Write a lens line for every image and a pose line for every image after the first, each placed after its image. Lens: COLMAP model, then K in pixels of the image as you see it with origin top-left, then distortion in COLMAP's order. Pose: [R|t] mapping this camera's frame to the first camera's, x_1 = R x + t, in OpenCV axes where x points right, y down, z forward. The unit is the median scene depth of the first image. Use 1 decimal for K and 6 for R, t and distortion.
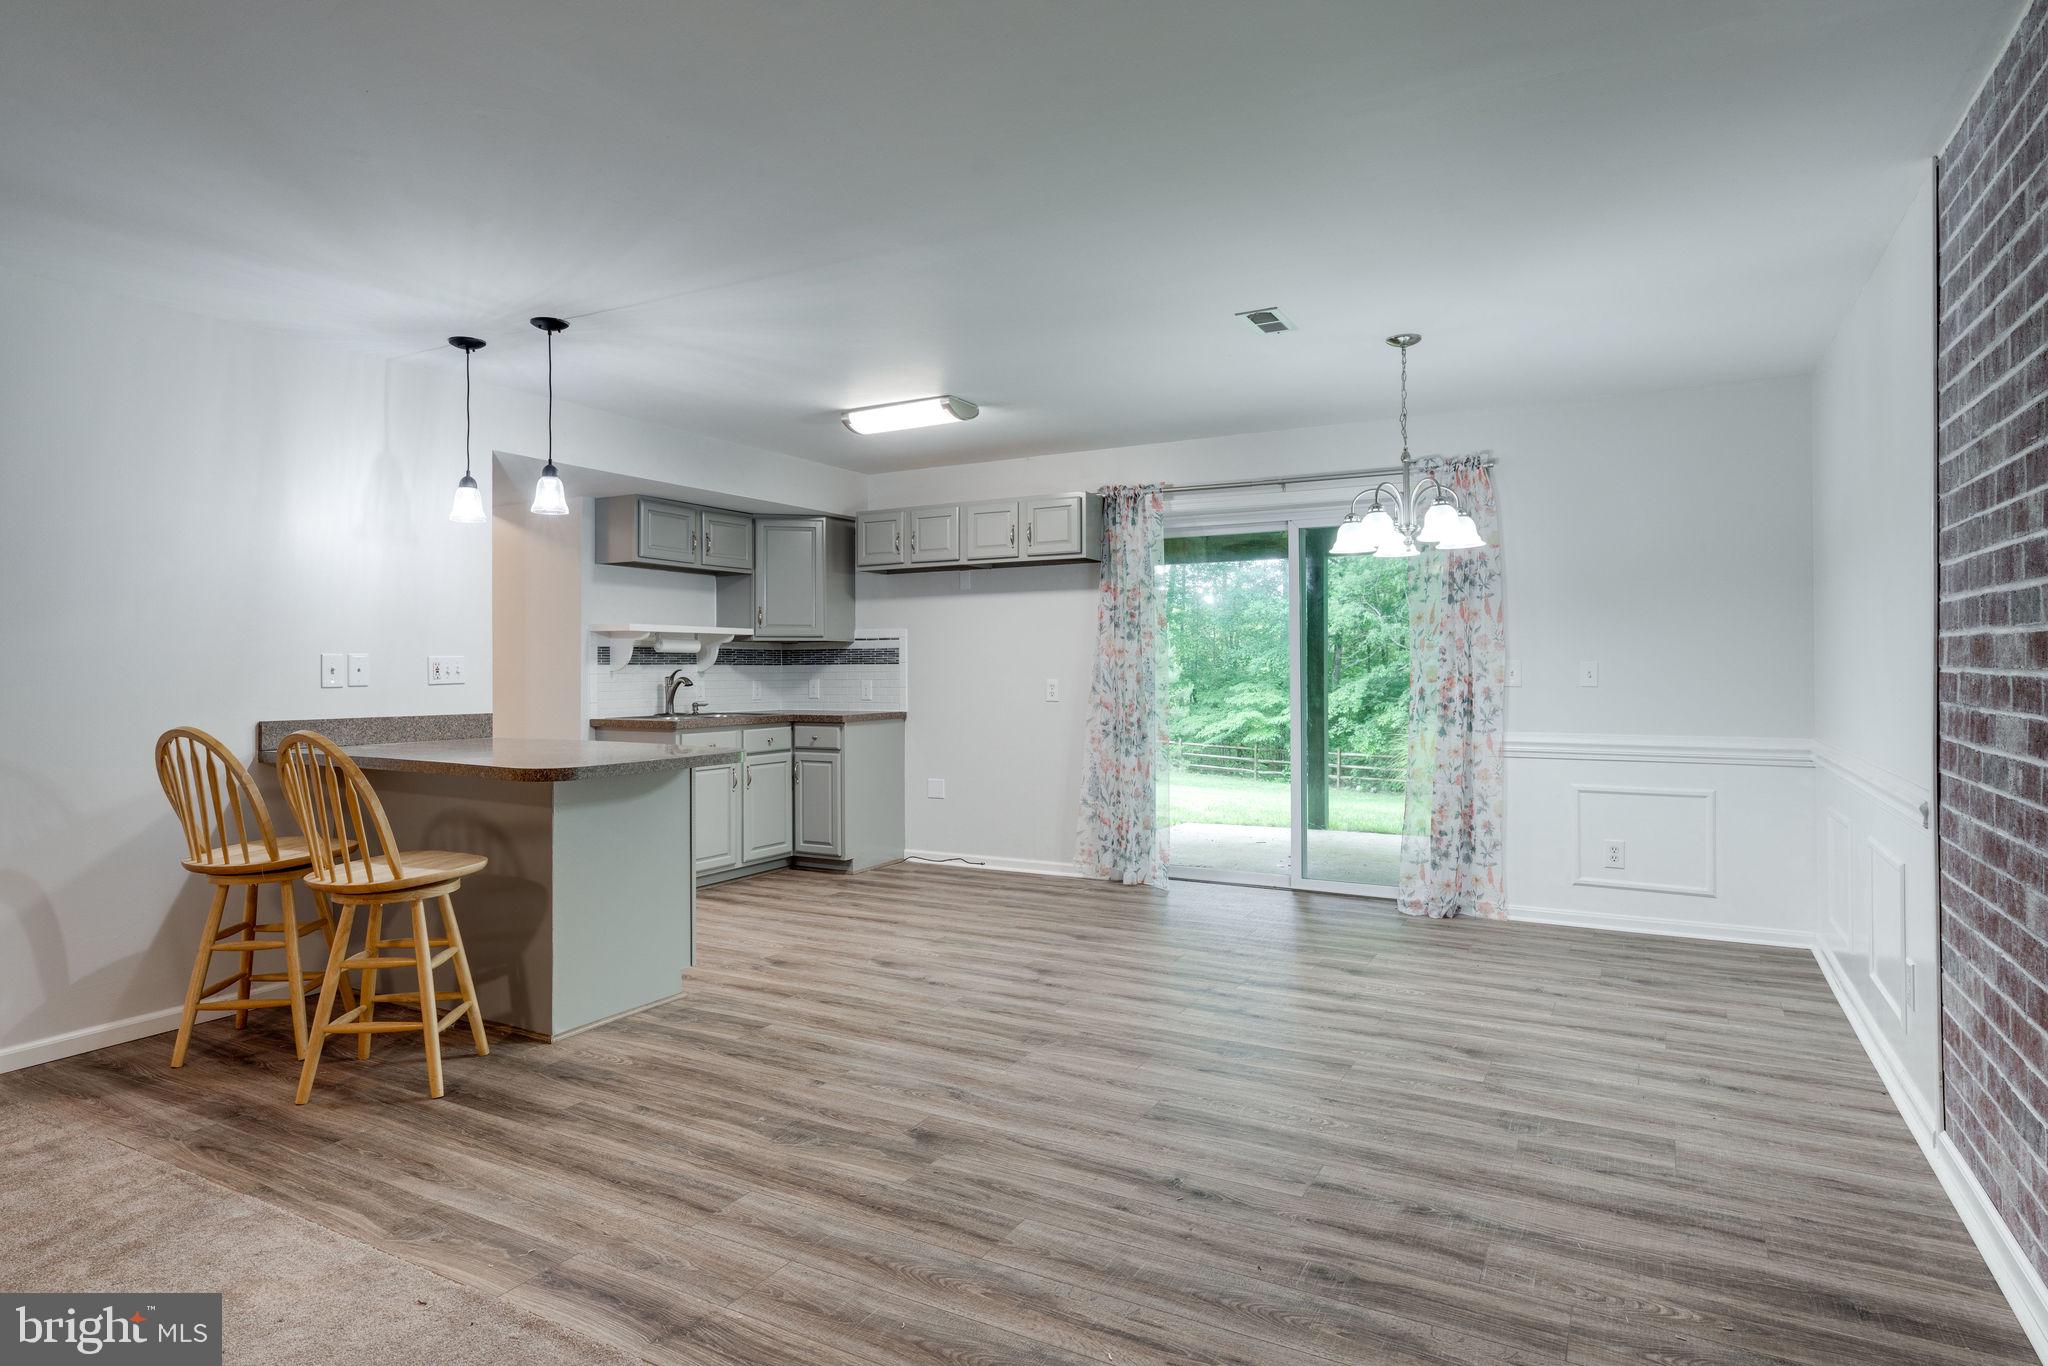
lens RADIAL K [[1125.0, 0, 1005.9], [0, 1125.0, 672.9], [0, 0, 1]] dist [-0.004644, 0.003148]
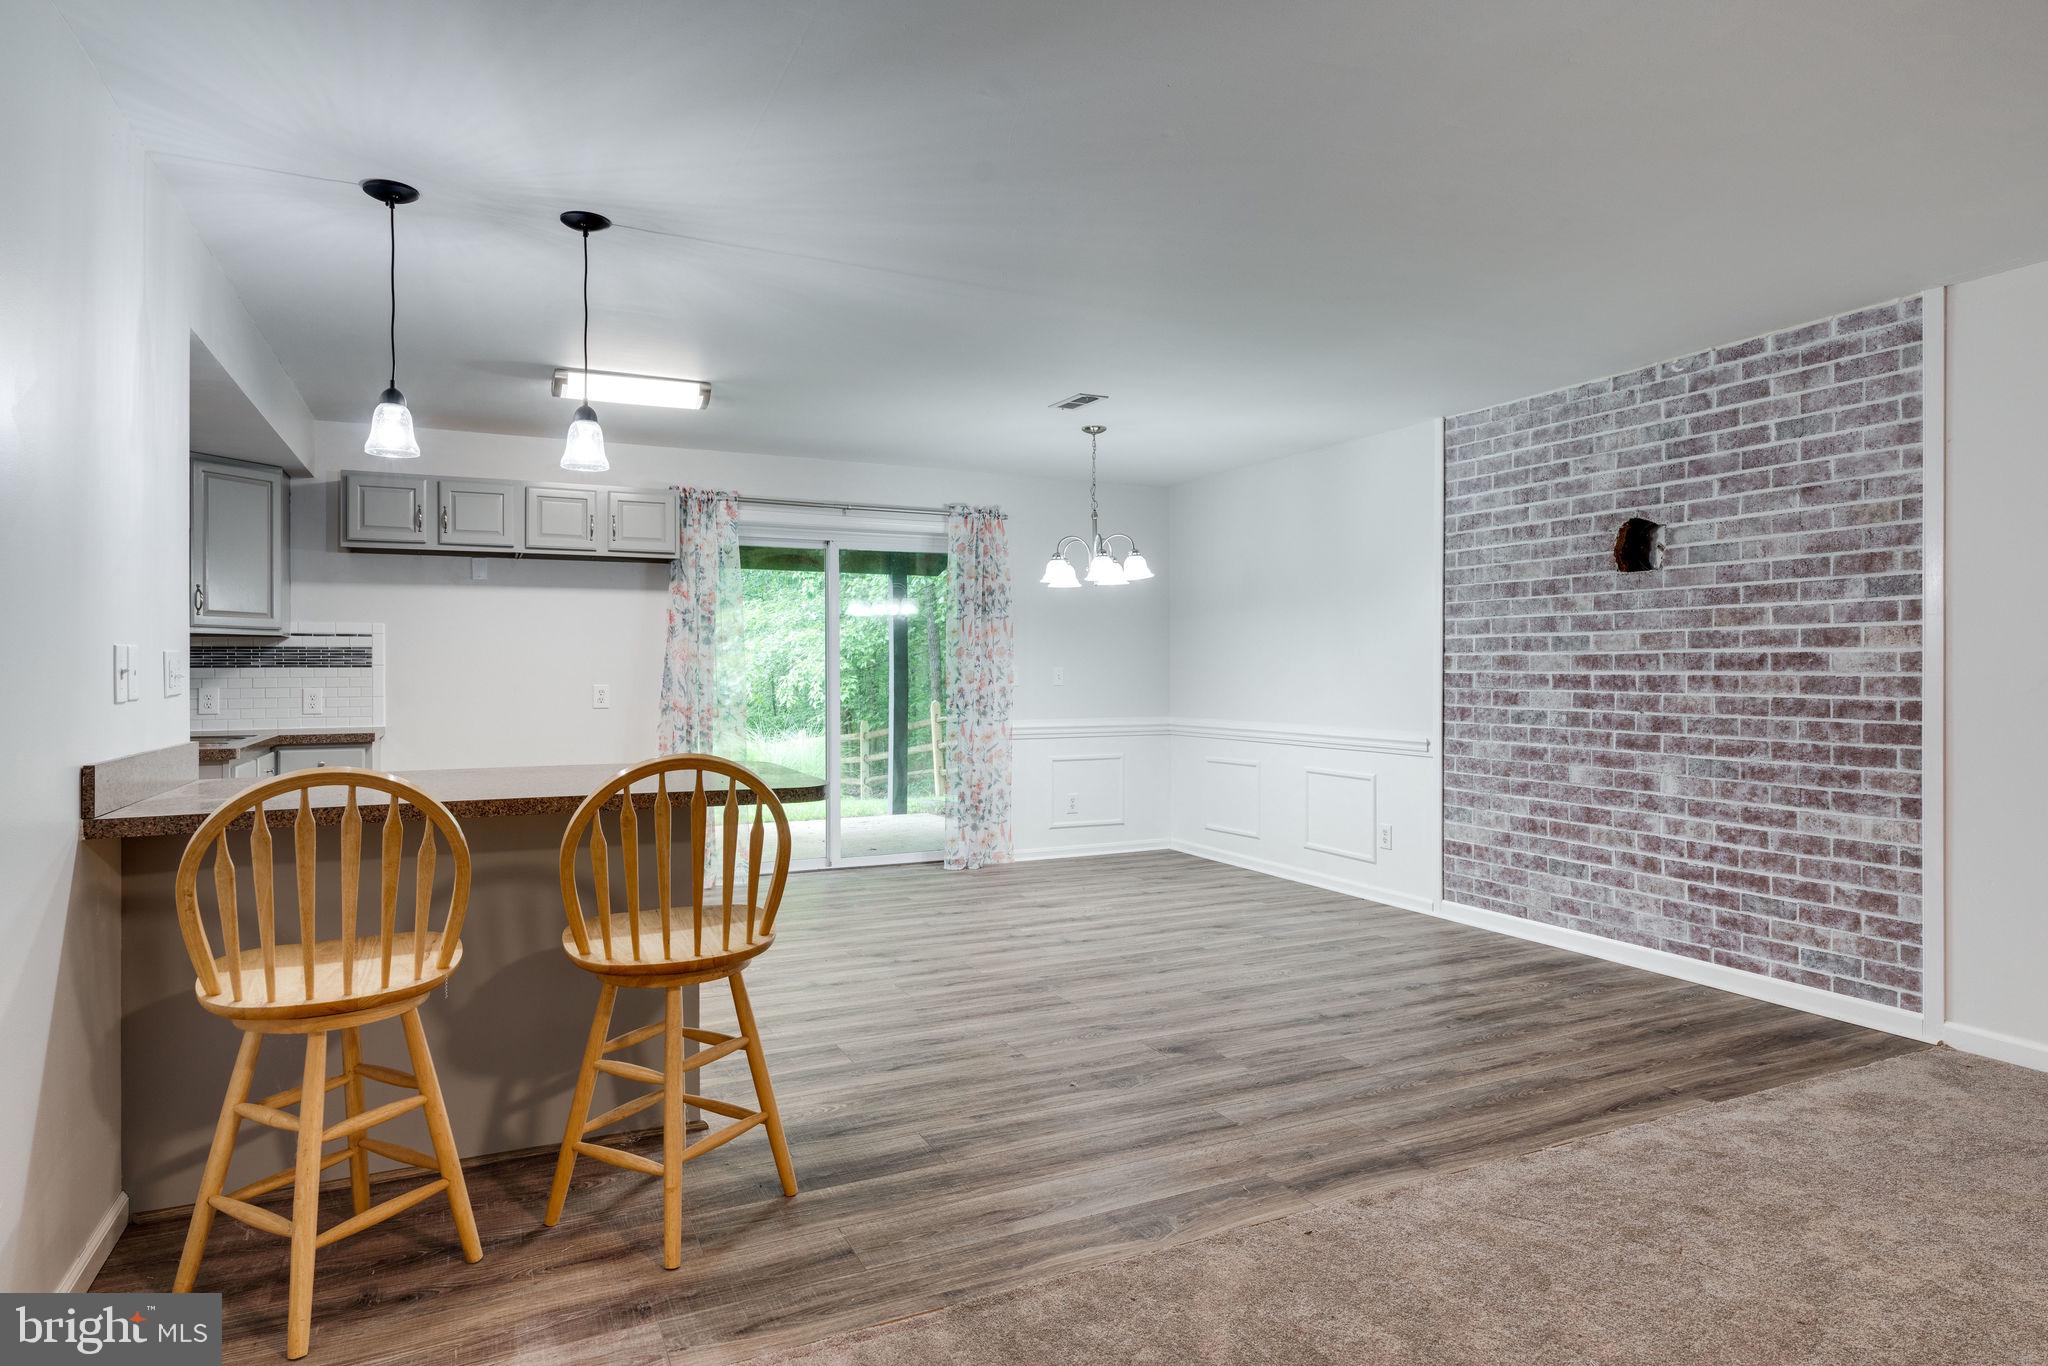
lens RADIAL K [[1125.0, 0, 1004.4], [0, 1125.0, 675.3], [0, 0, 1]] dist [-0.004644, 0.003148]
pose [[0.582042, -0.001433, 0.813157, -1.071835], [0.005120, 0.999985, -0.001902, 0.003583], [-0.813143, 0.005271, 0.582041, 0.394376]]
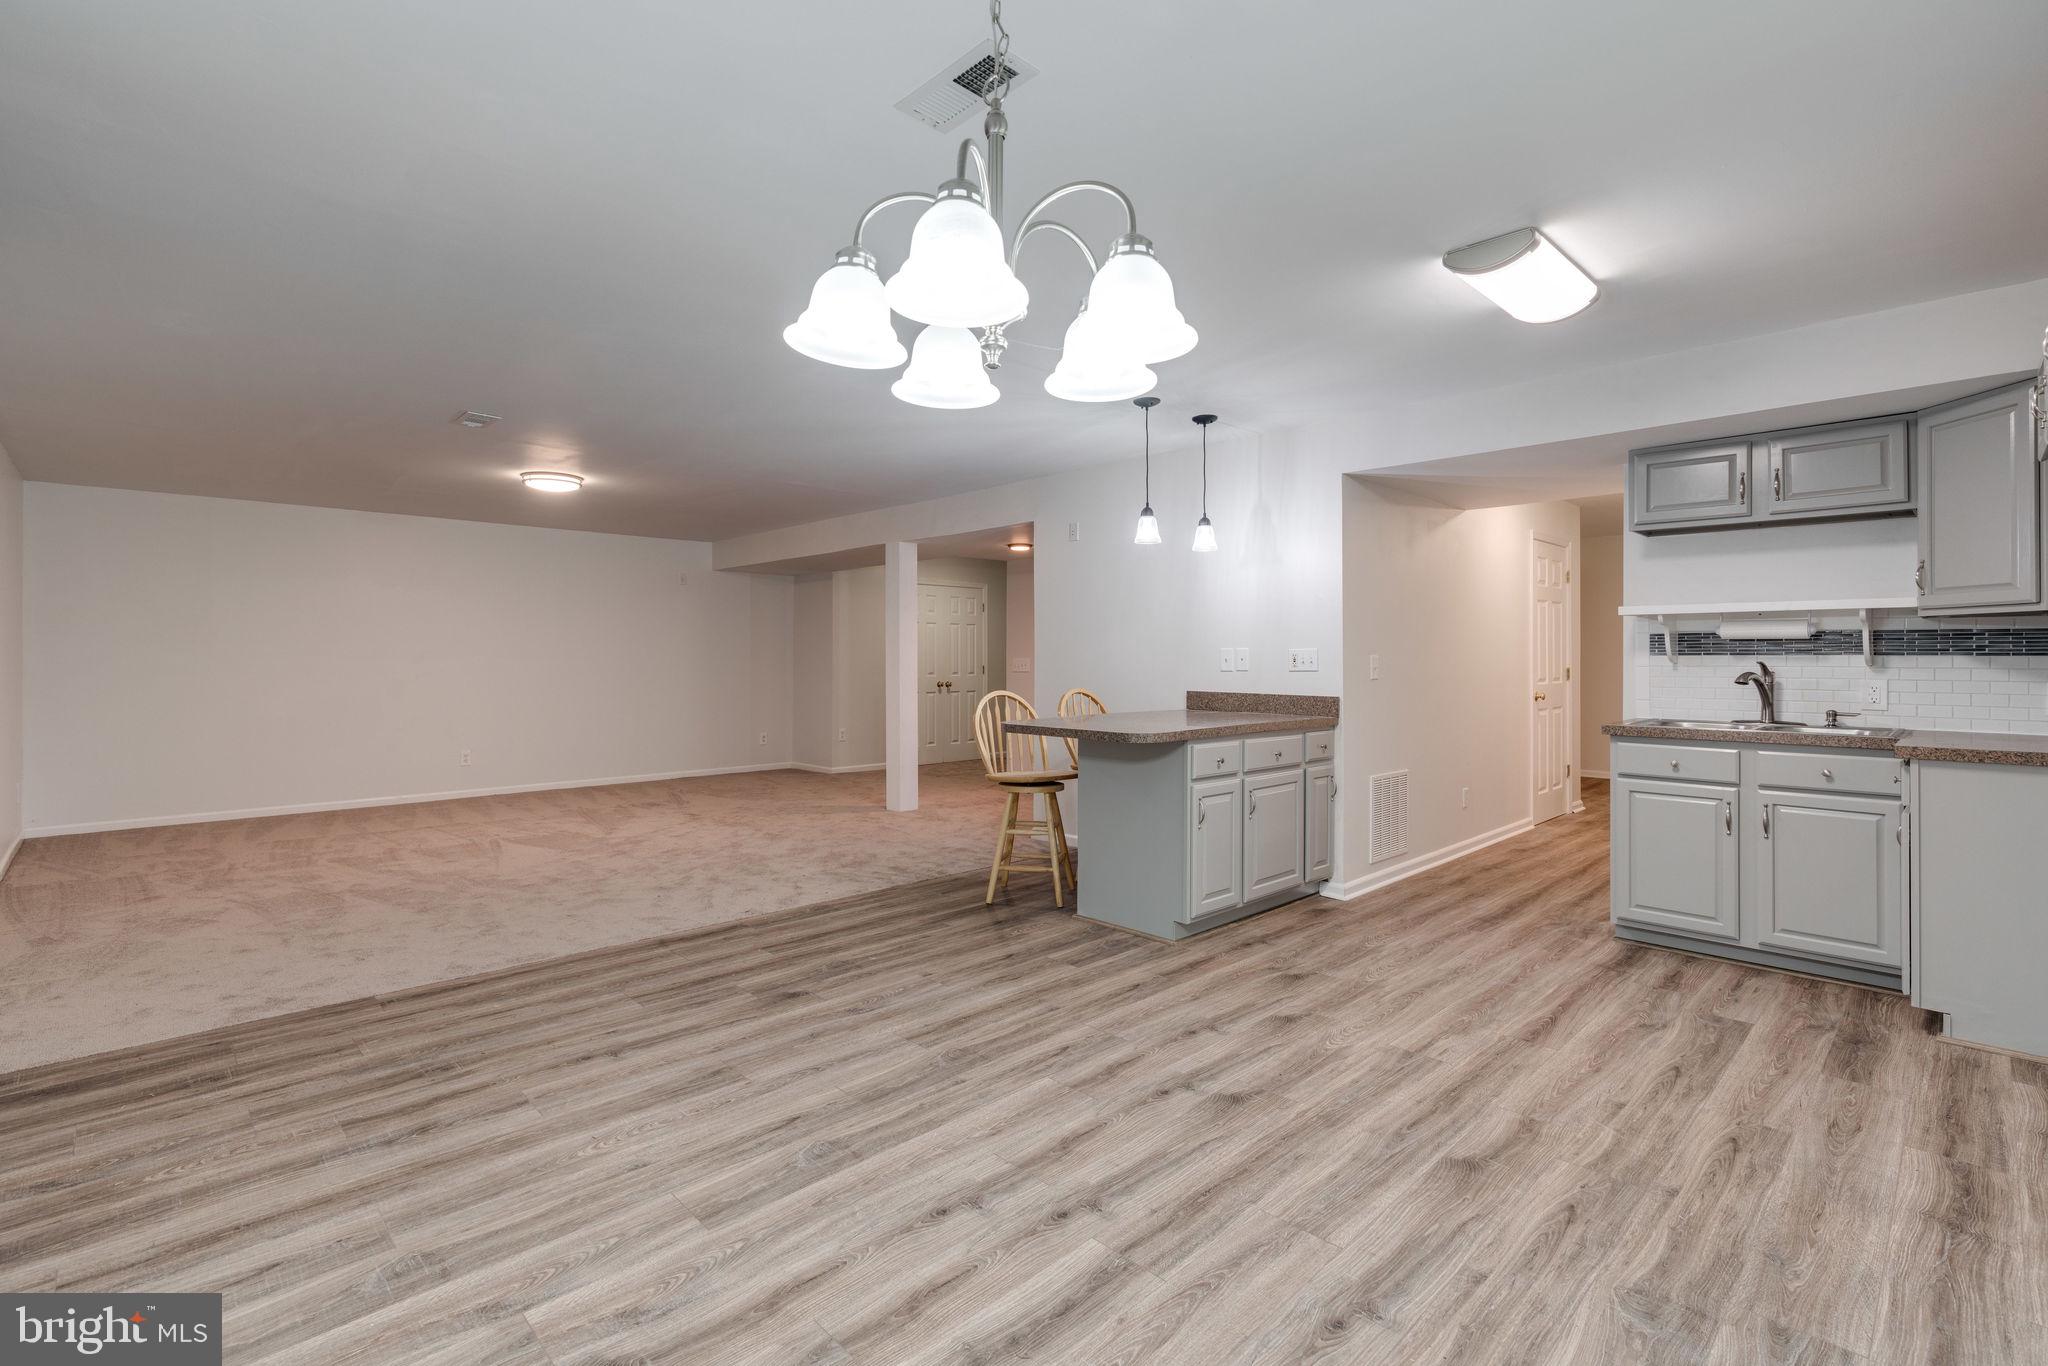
lens RADIAL K [[936.1, 0, 1027.3], [0, 936.1, 659.3], [0, 0, 1]] dist [-0.005657, 0.001113]
pose [[-0.279228, 0.004980, -0.960212, 0.870809], [-0.005012, 0.999965, 0.006644, -0.012557], [0.960212, 0.006667, -0.279193, 1.452678]]
